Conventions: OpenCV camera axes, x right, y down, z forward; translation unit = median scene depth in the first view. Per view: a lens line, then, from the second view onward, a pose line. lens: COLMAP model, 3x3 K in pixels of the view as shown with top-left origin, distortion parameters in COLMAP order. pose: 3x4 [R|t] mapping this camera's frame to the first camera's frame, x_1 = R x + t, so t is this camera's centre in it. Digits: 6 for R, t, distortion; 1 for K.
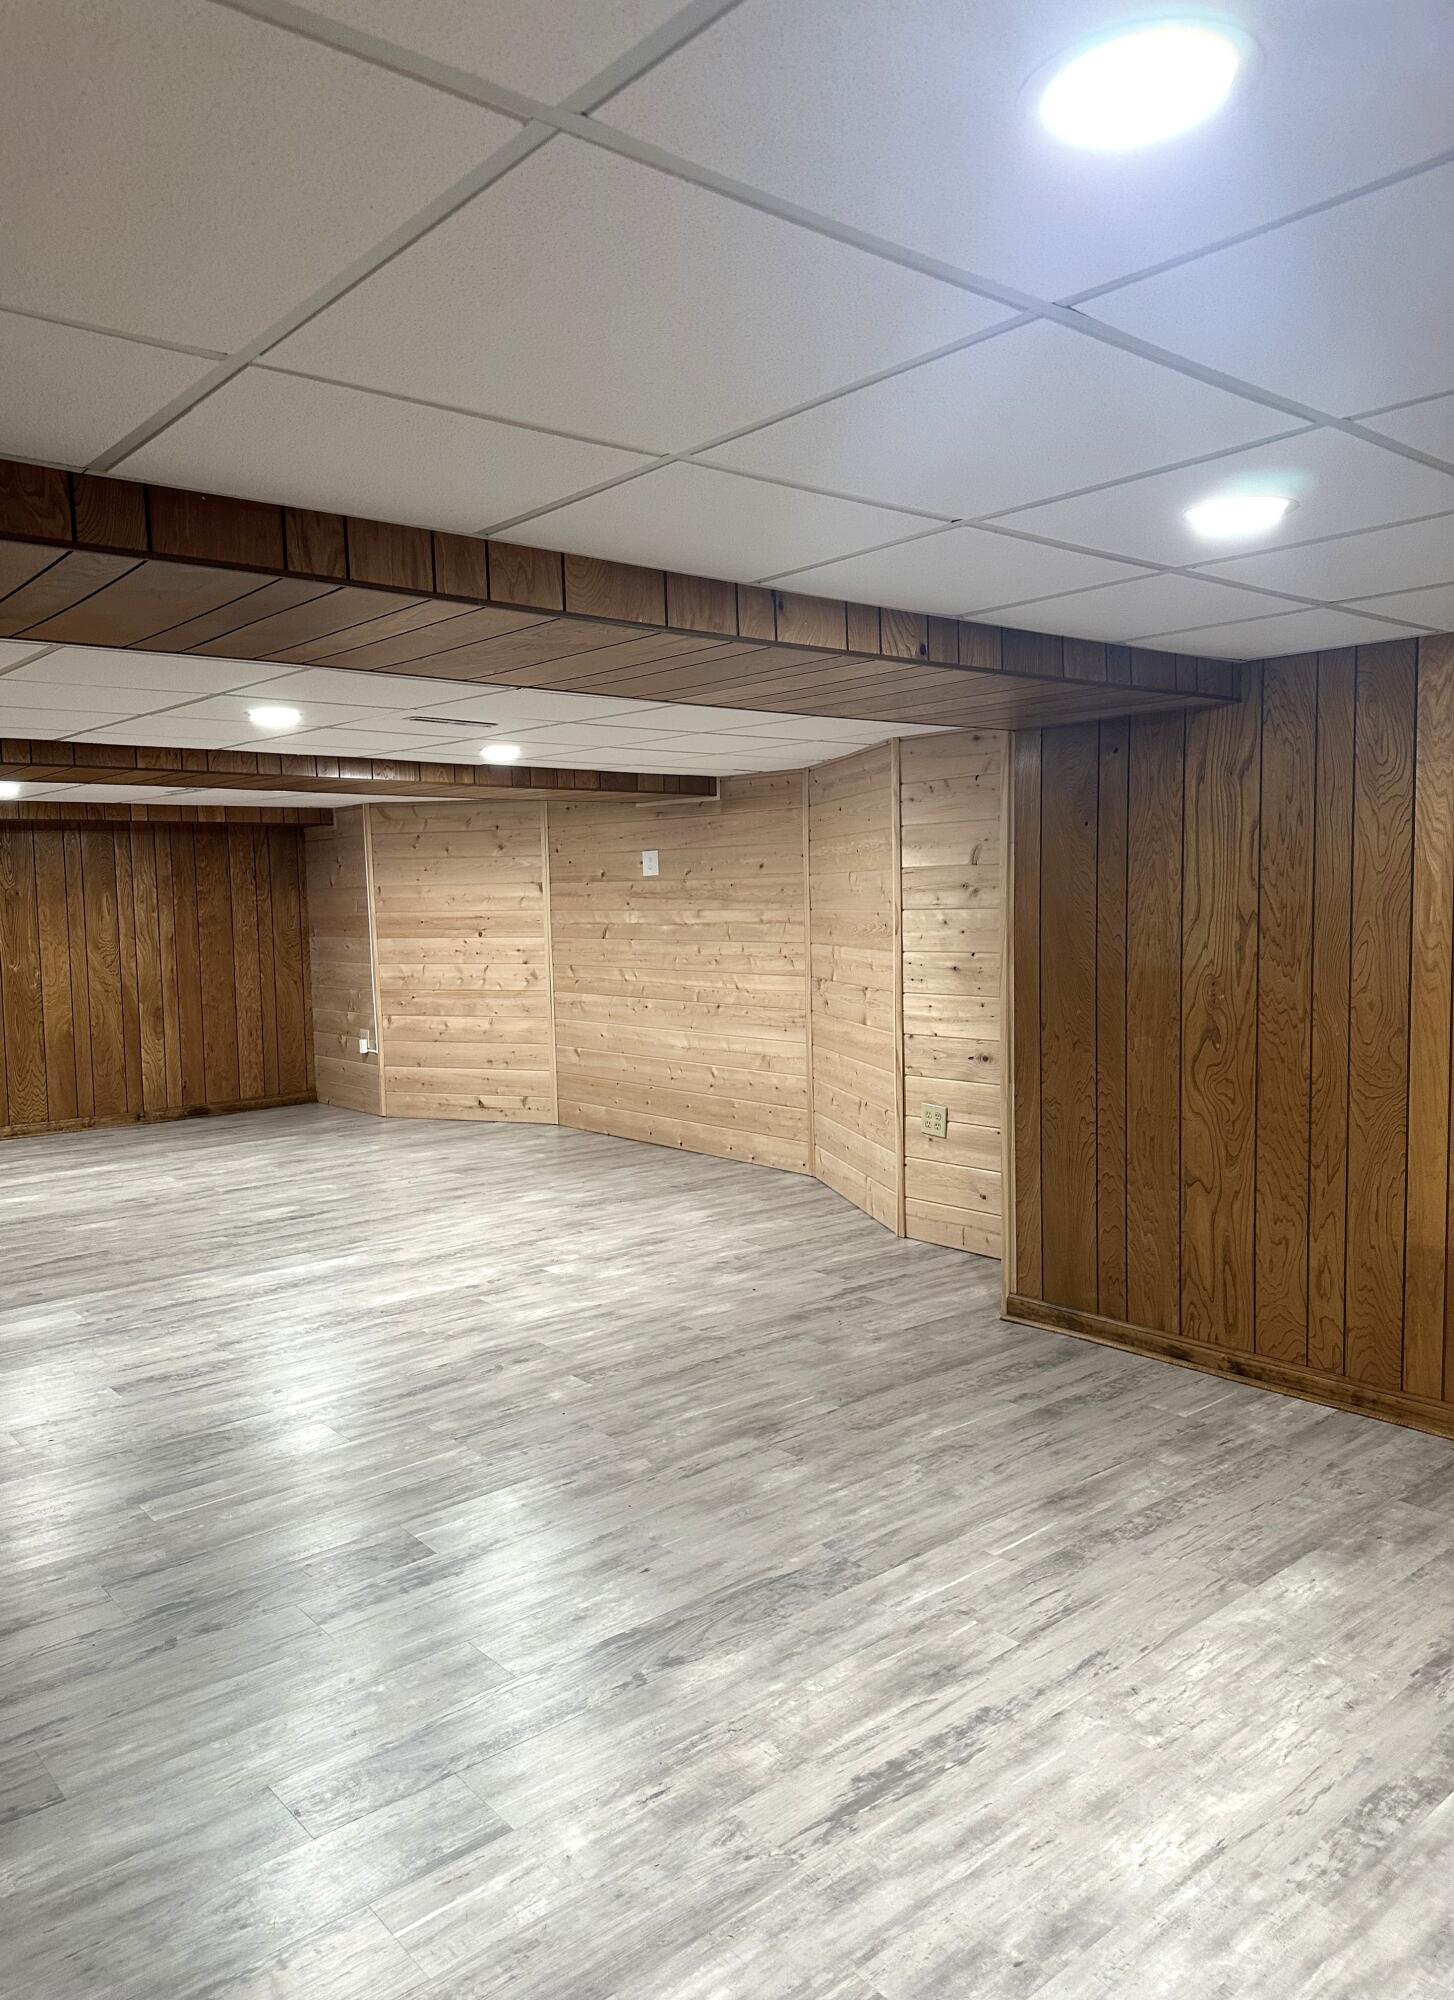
lens RADIAL K [[1400.3, 0, 721.4], [0, 1400.3, 1005.6], [0, 0, 1]] dist [0.127458, -0.011668]
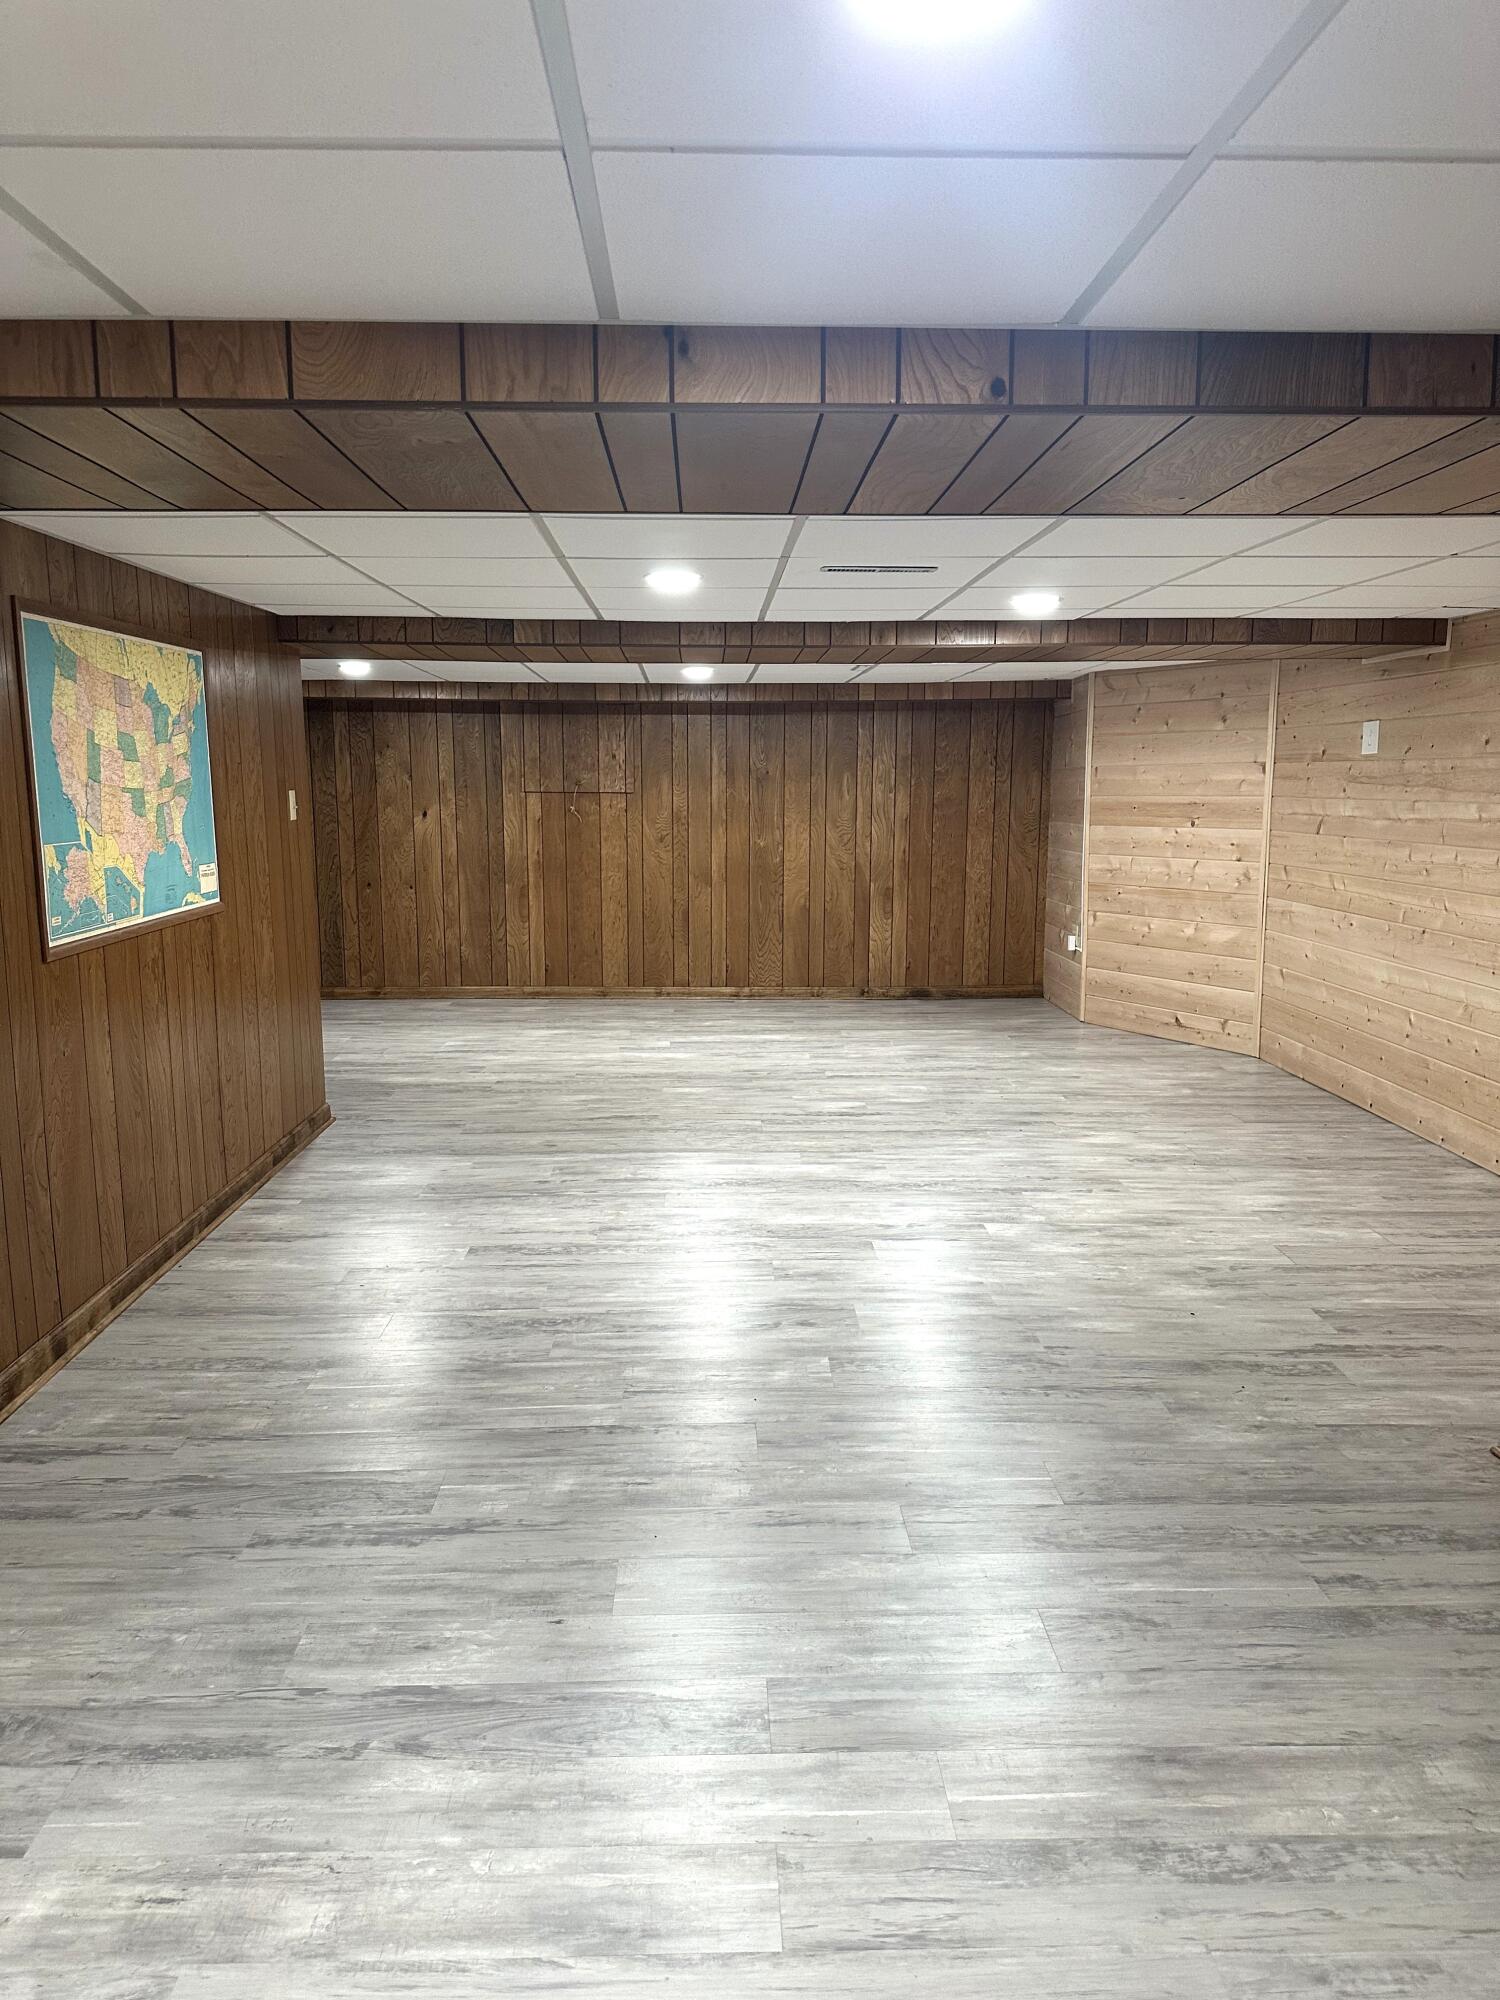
lens RADIAL K [[1424.1, 0, 737.9], [0, 1424.1, 1008.3], [0, 0, 1]] dist [0.084721, -0.040877]
pose [[0.784221, 0.116993, -0.609353, 0.218990], [-0.066066, 0.992225, 0.105478, -0.019203], [0.616955, -0.042460, 0.785852, 0.195547]]
